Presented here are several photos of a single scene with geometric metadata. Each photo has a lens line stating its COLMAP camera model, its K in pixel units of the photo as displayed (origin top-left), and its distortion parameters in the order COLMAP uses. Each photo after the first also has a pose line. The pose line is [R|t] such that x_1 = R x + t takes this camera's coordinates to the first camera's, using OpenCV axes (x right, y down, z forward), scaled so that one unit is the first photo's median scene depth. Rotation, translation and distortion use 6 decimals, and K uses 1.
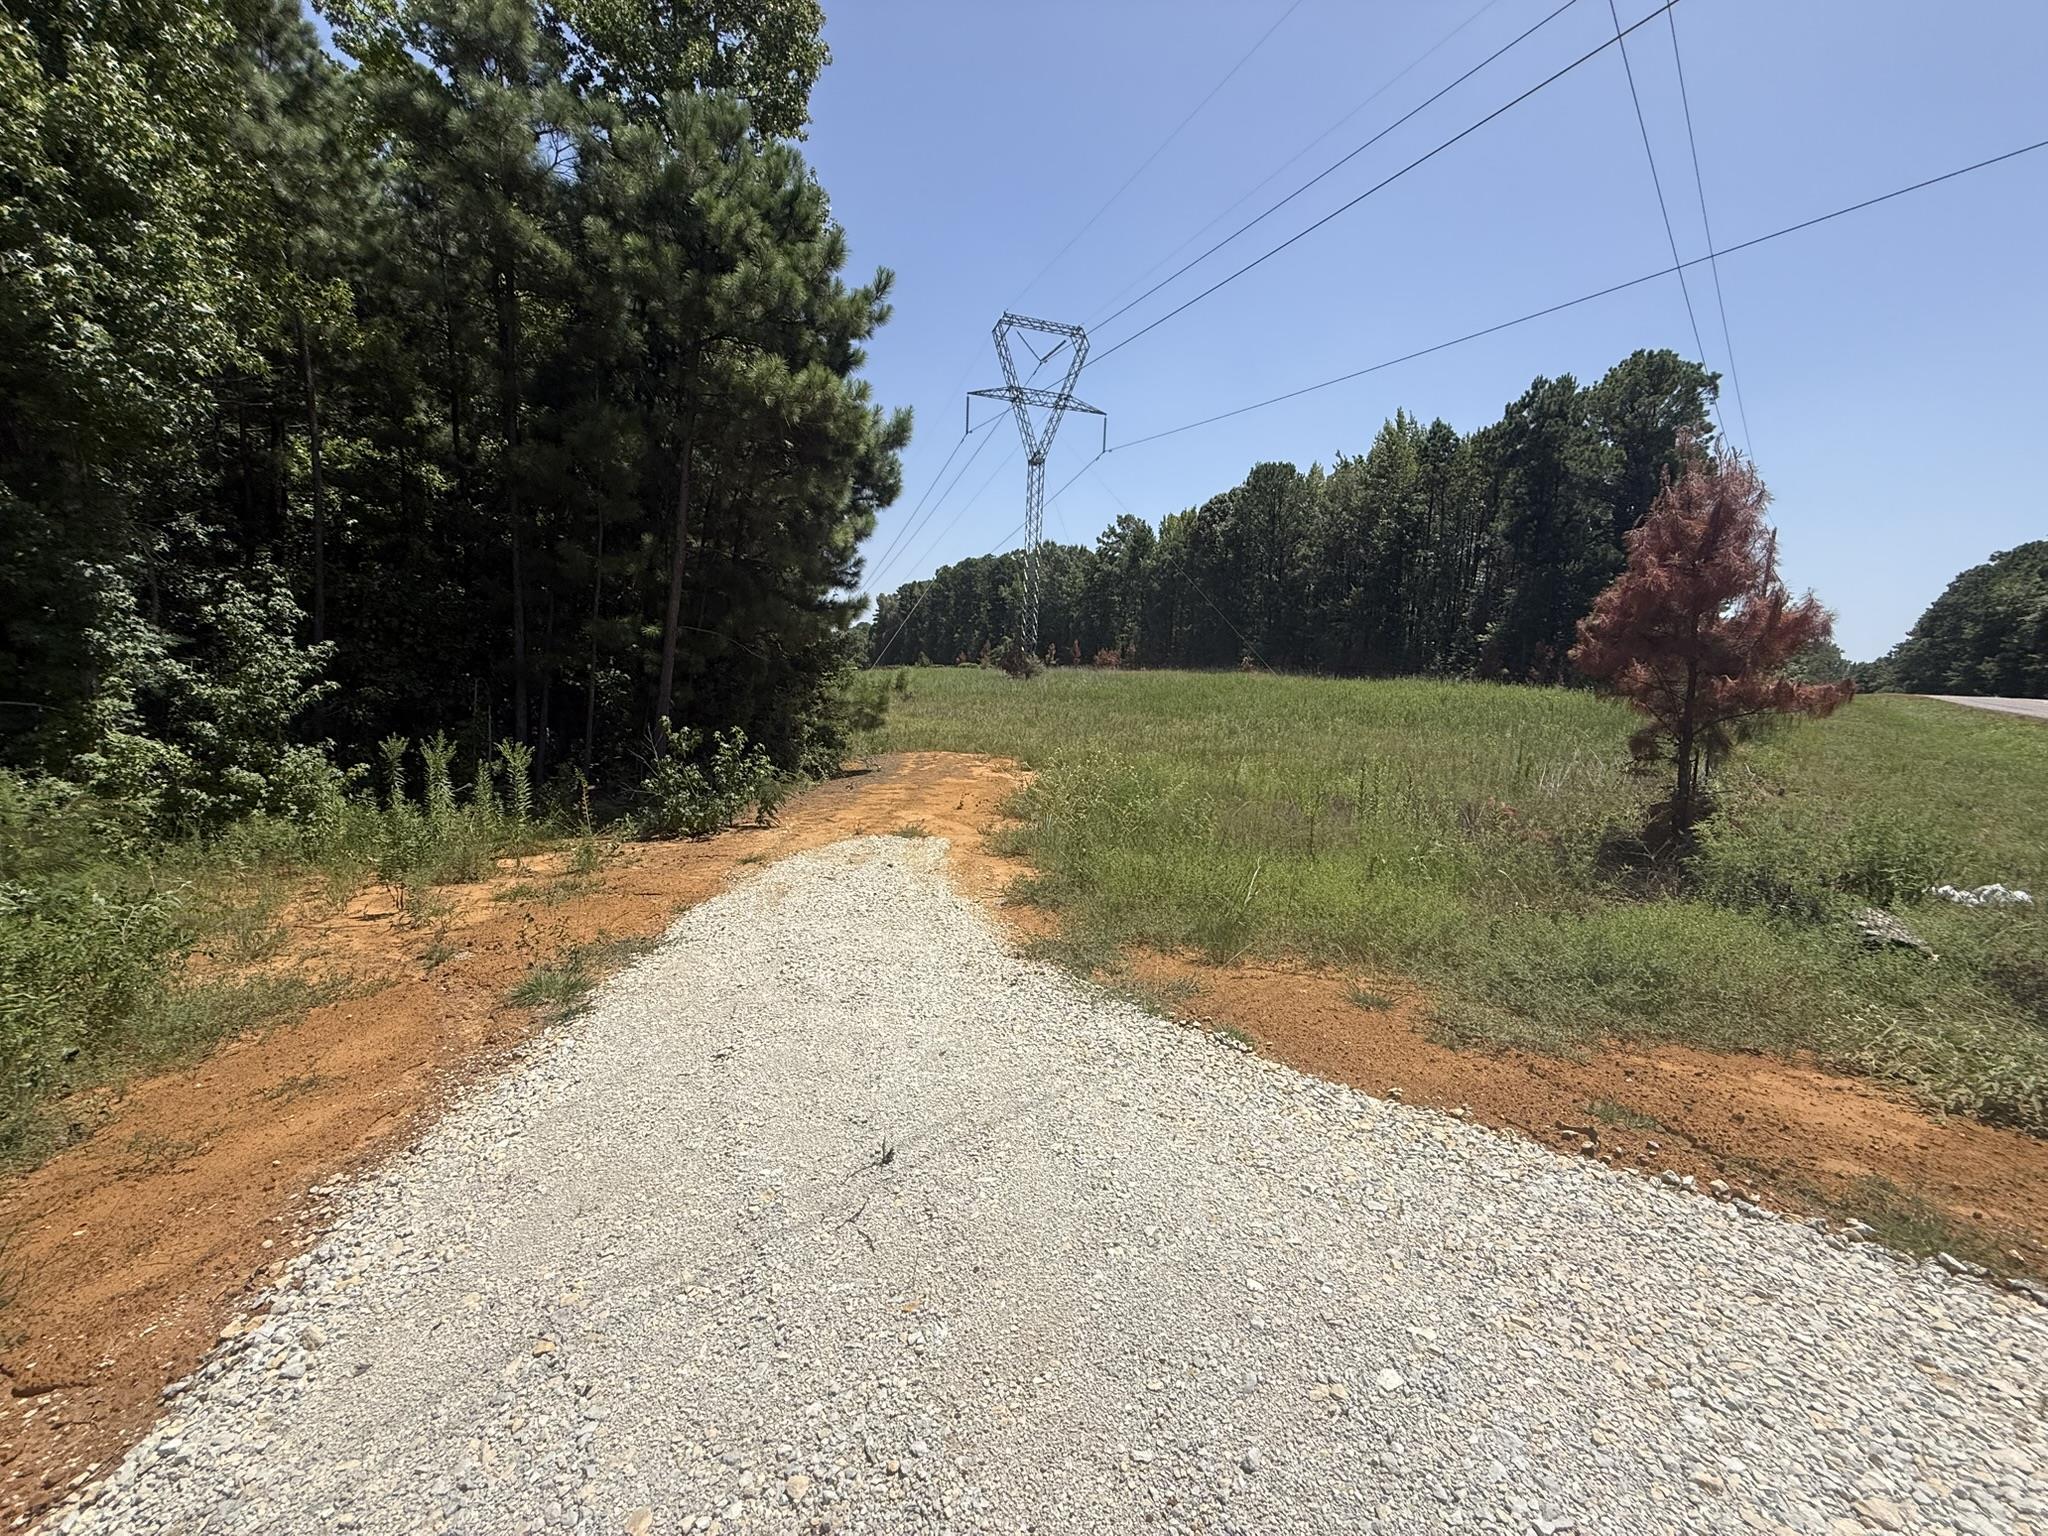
lens RADIAL K [[813.1, 0, 1016.4], [0, 813.1, 766.2], [0, 0, 1]] dist [0.001623, 0.000036]
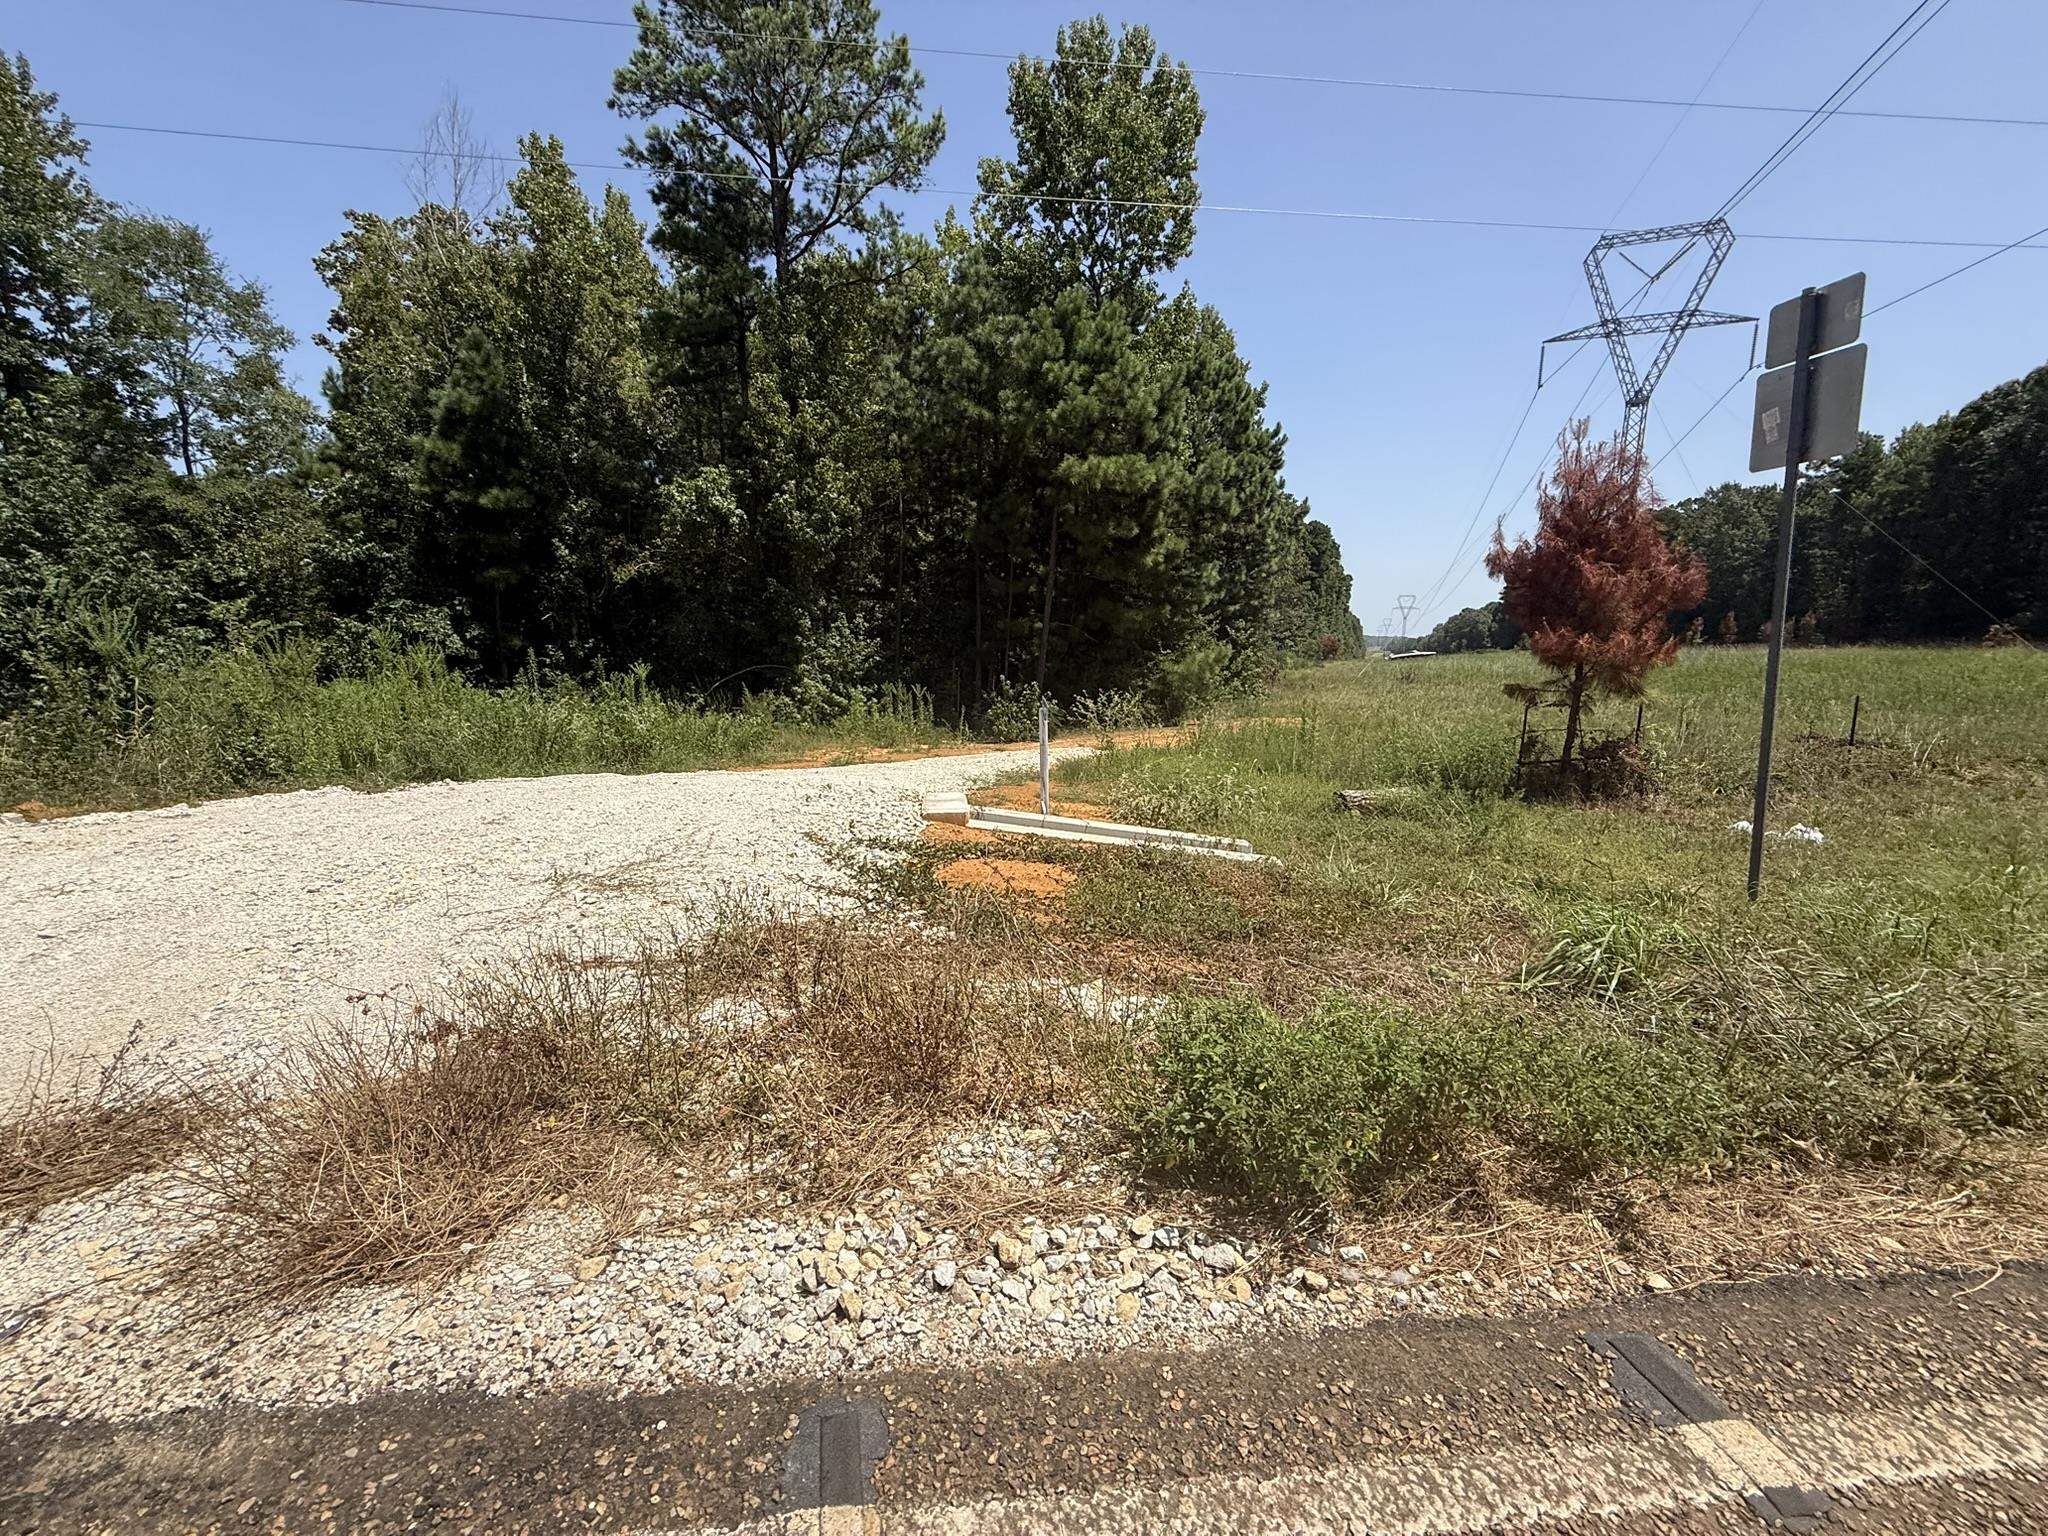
lens RADIAL K [[813.1, 0, 1016.0], [0, 813.1, 765.5], [0, 0, 1]] dist [0.001623, 0.000036]
pose [[0.745912, 0.074679, -0.661845, 0.746657], [-0.065986, 0.997091, 0.038140, 0.063148], [0.662768, 0.015223, 0.748670, -0.288133]]
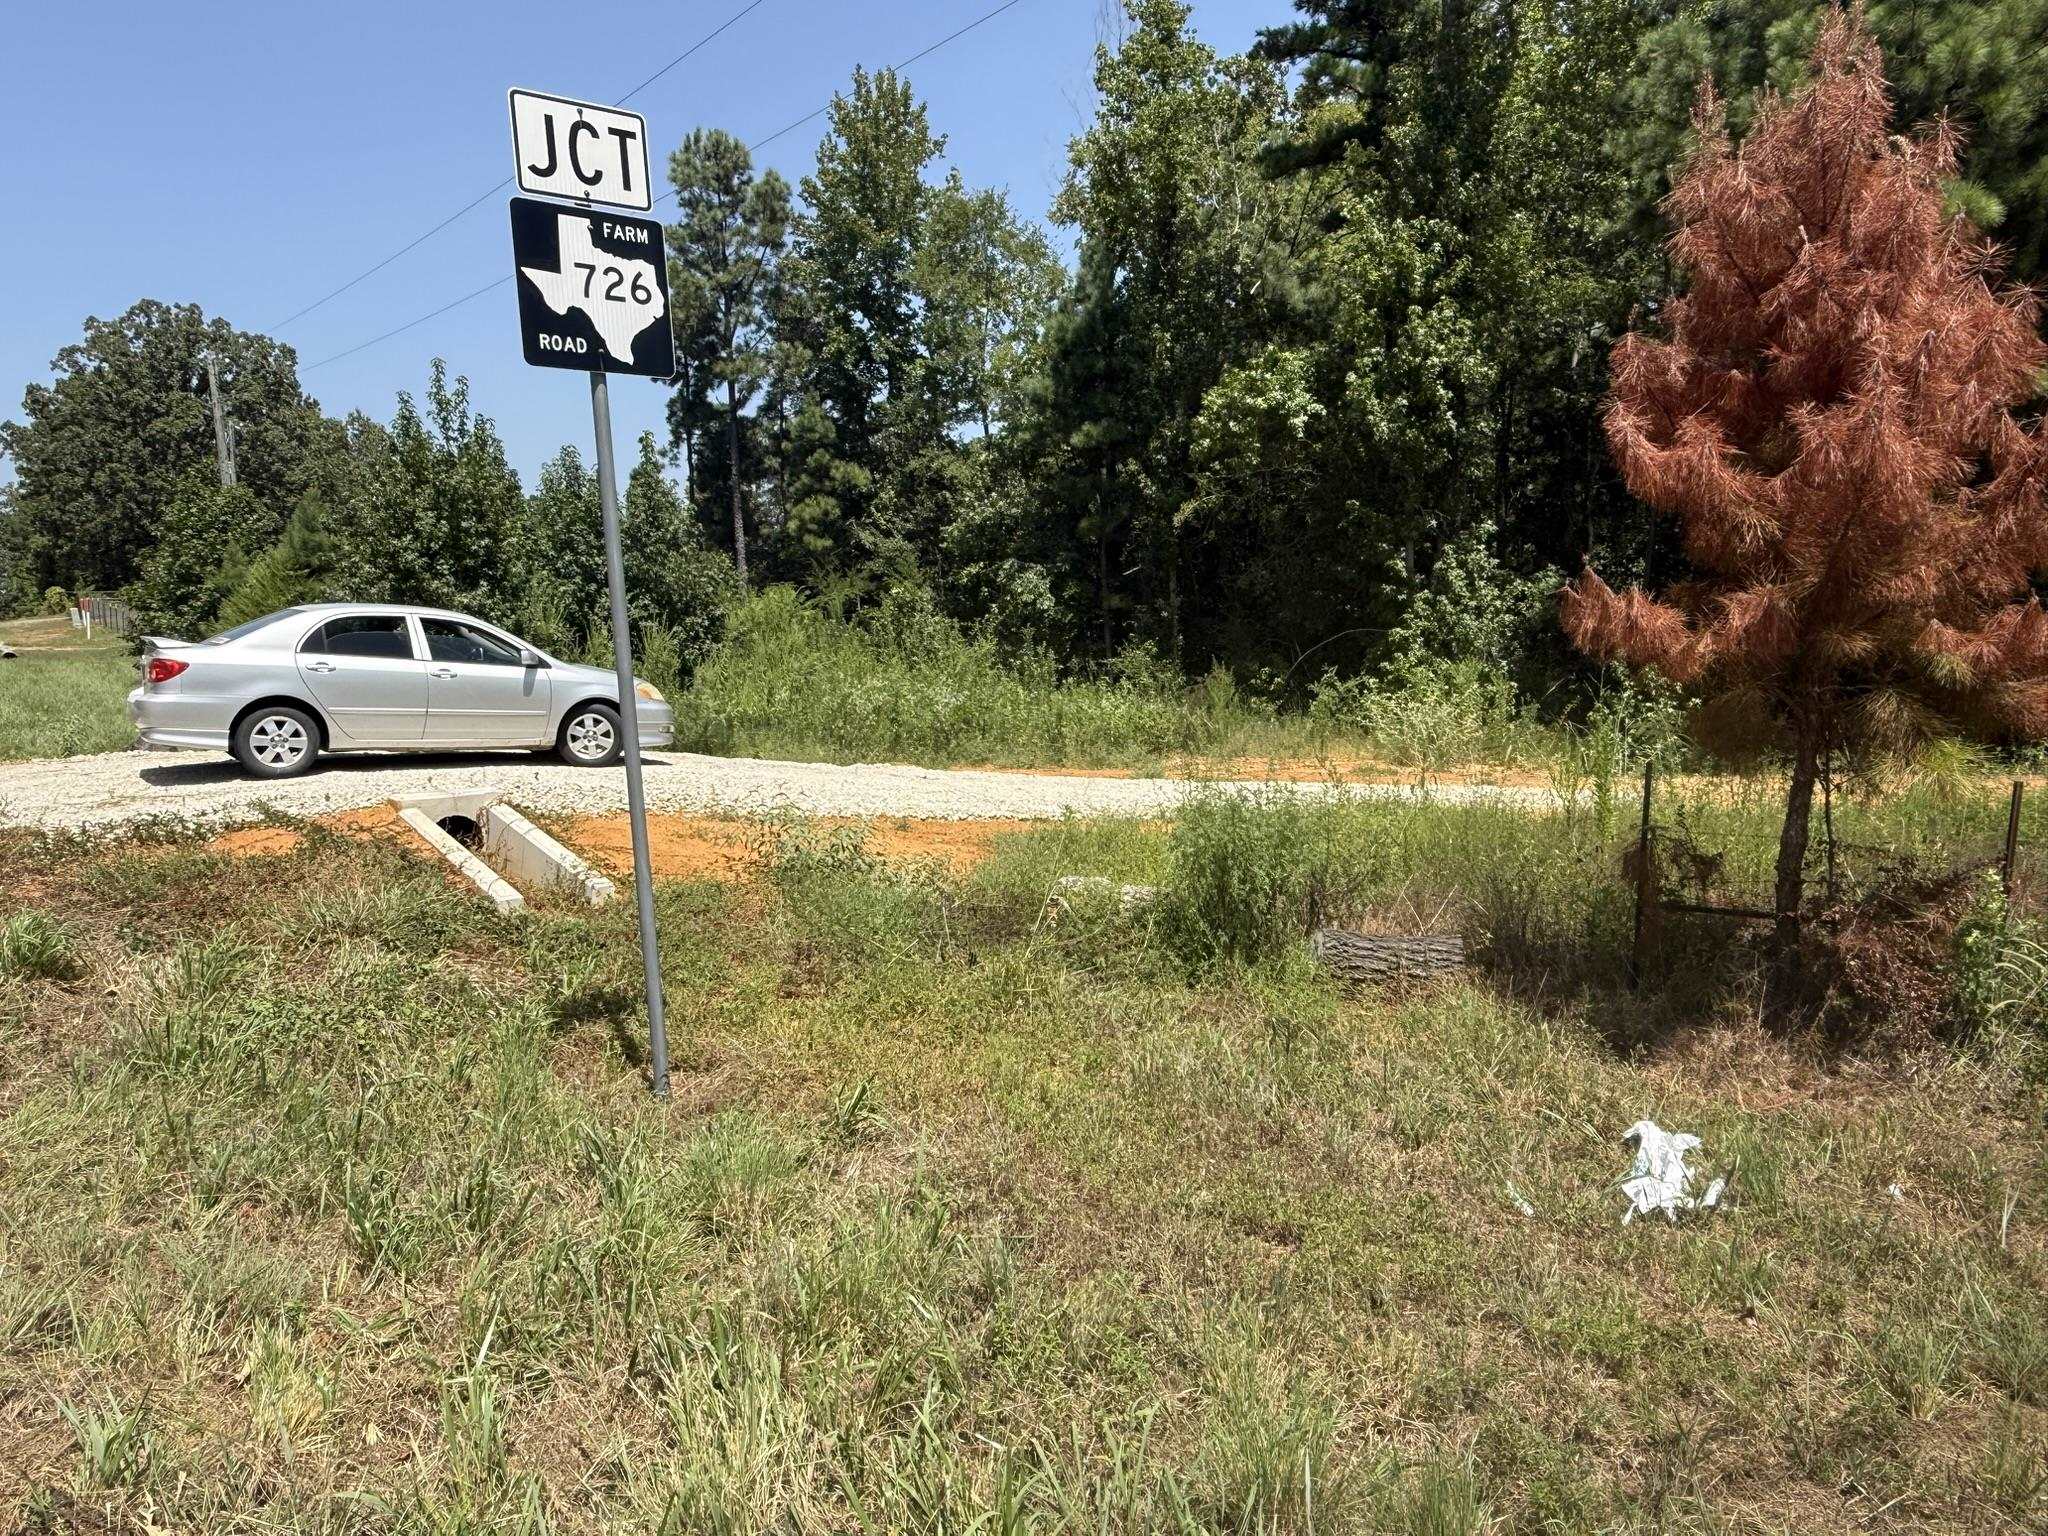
lens RADIAL K [[1344.2, 0, 1028.2], [0, 1344.2, 746.6], [0, 0, 1]] dist [-0.007556, 0.008909]
pose [[-0.136235, 0.089469, -0.986628, 1.168550], [-0.091214, 0.990550, 0.102419, -0.044353], [0.986468, 0.103948, -0.126787, 0.508745]]
